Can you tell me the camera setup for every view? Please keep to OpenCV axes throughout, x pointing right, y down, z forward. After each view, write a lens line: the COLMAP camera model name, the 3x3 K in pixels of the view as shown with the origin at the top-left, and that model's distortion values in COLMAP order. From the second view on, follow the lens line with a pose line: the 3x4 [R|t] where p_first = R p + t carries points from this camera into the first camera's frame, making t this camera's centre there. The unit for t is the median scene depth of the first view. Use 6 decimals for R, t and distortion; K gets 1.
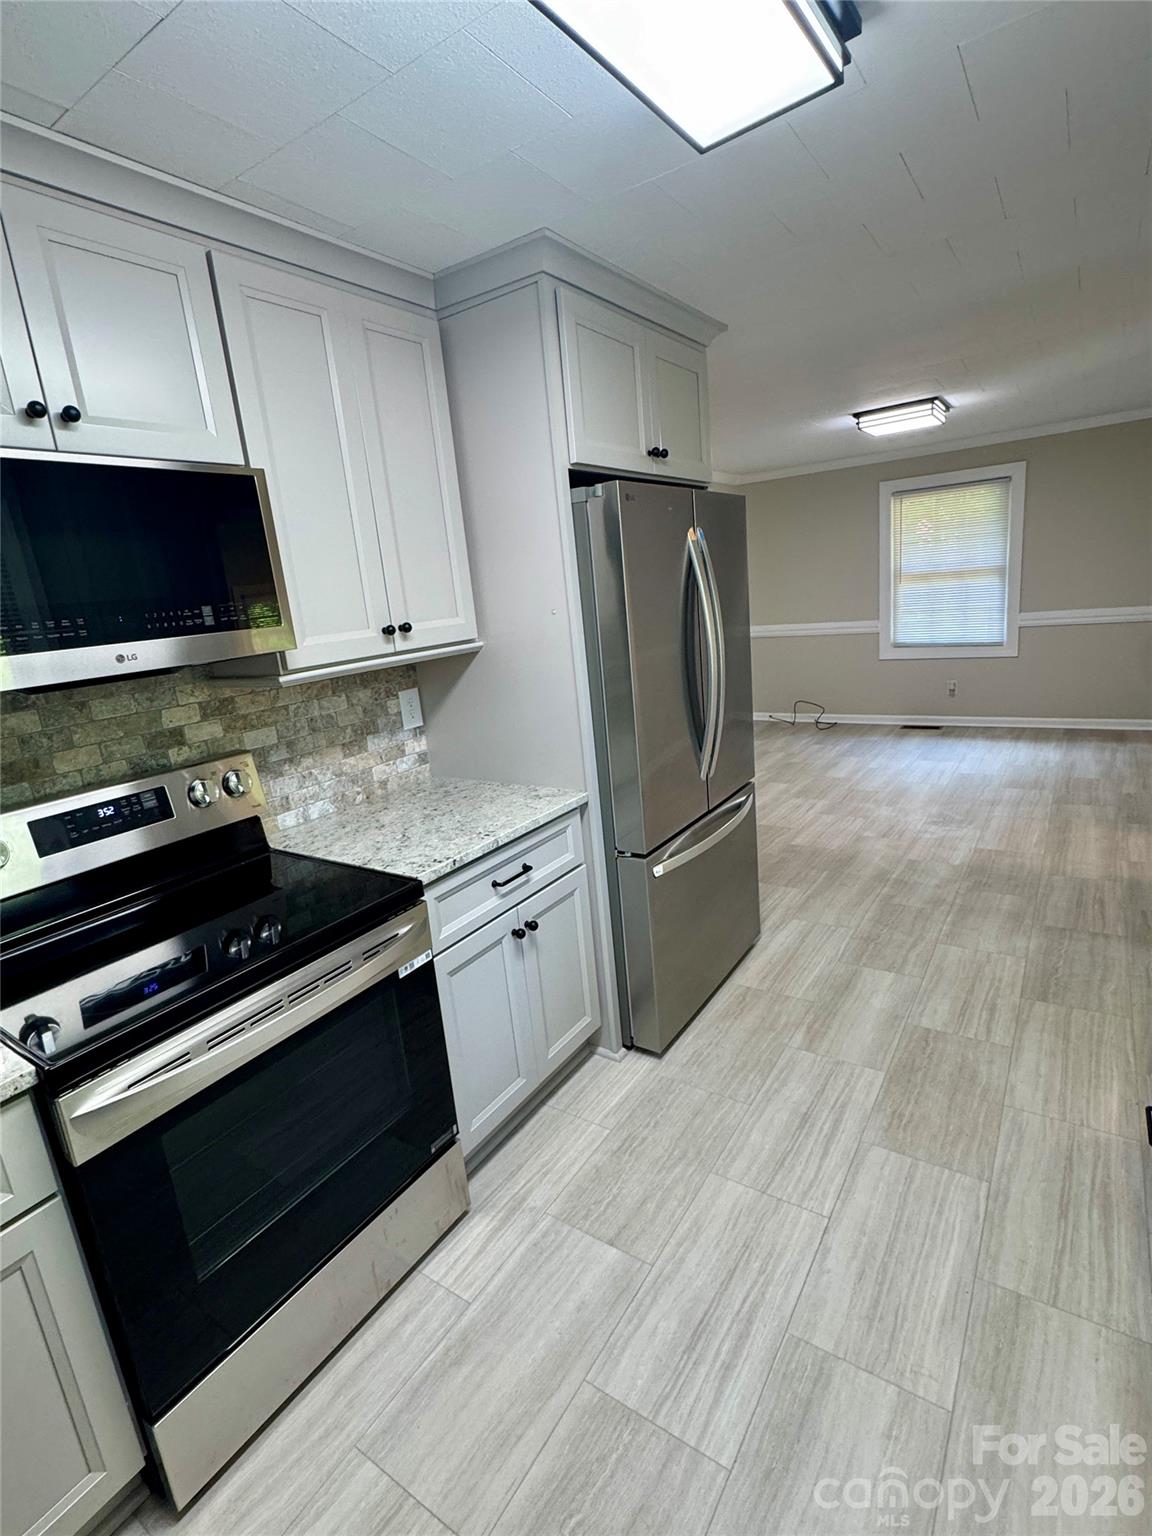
lens RADIAL K [[739.7, 0, 571.4], [0, 739.7, 769.3], [0, 0, 1]] dist [-0.002586, -0.000264]
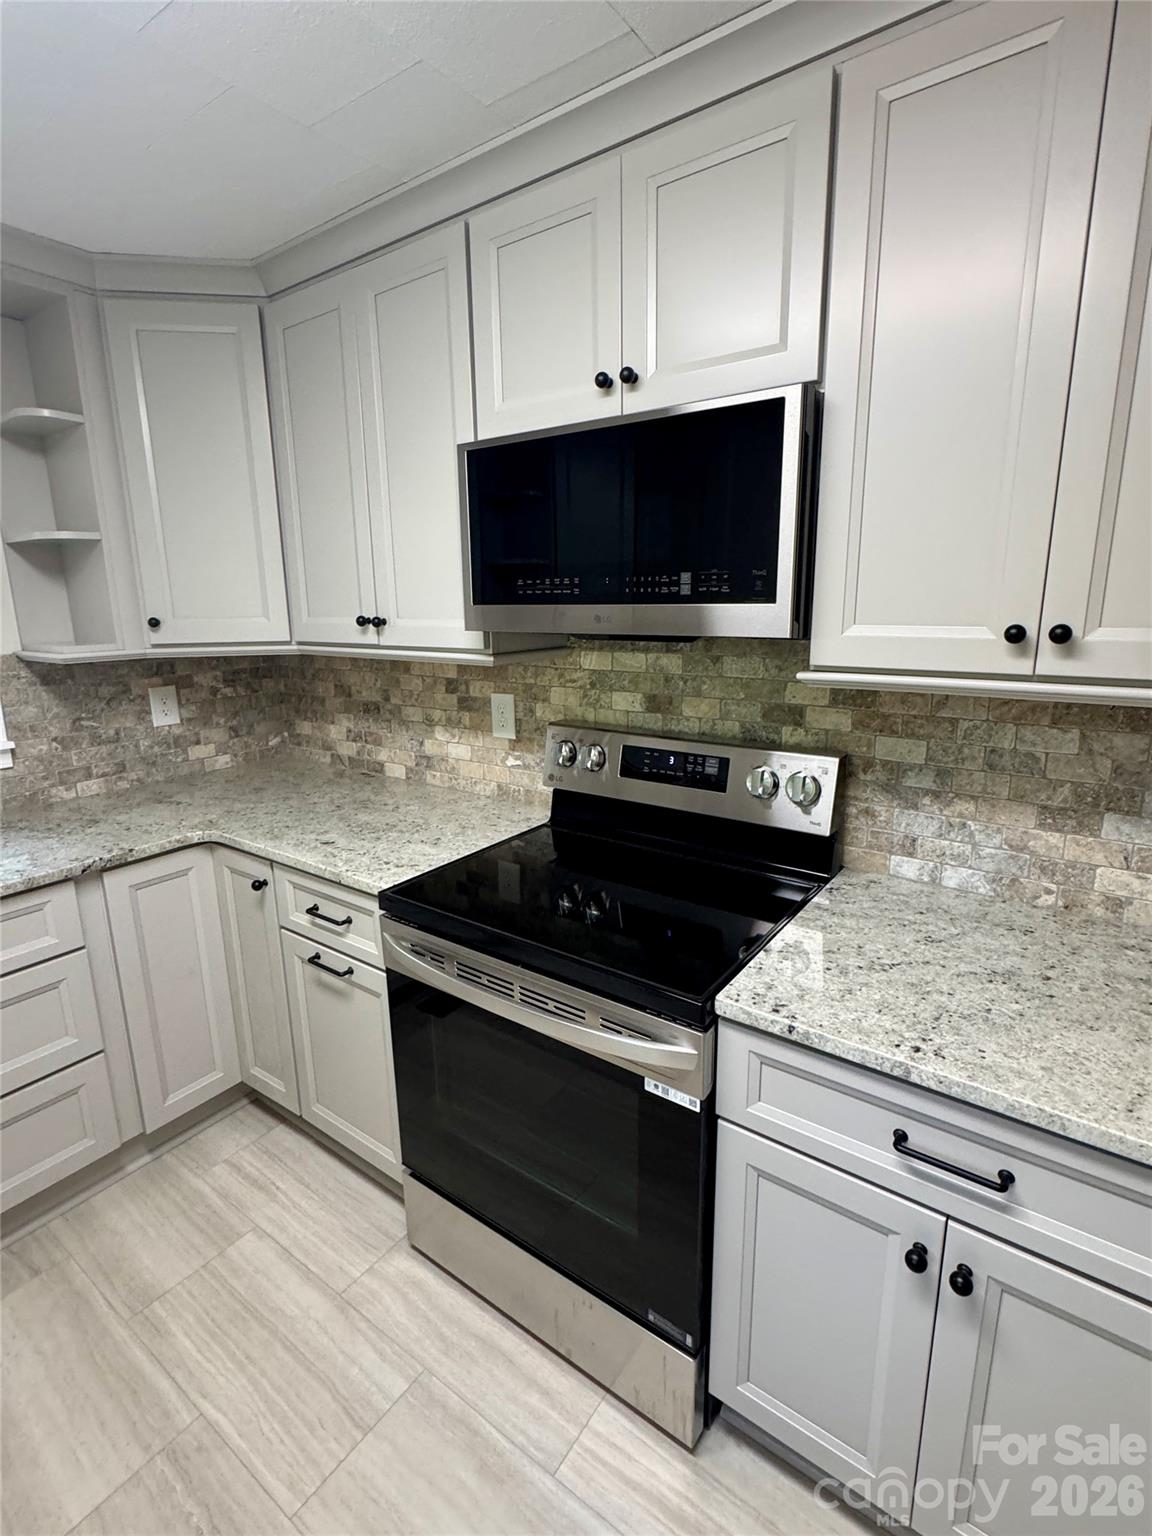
lens RADIAL K [[737.0, 0, 573.8], [0, 737.0, 762.6], [0, 0, 1]] dist [-0.002973, -0.001130]
pose [[-0.026017, 0.315420, -0.948596, 0.308674], [-0.225008, 0.922719, 0.312987, -0.197679], [0.974009, 0.221585, 0.046965, 0.680076]]
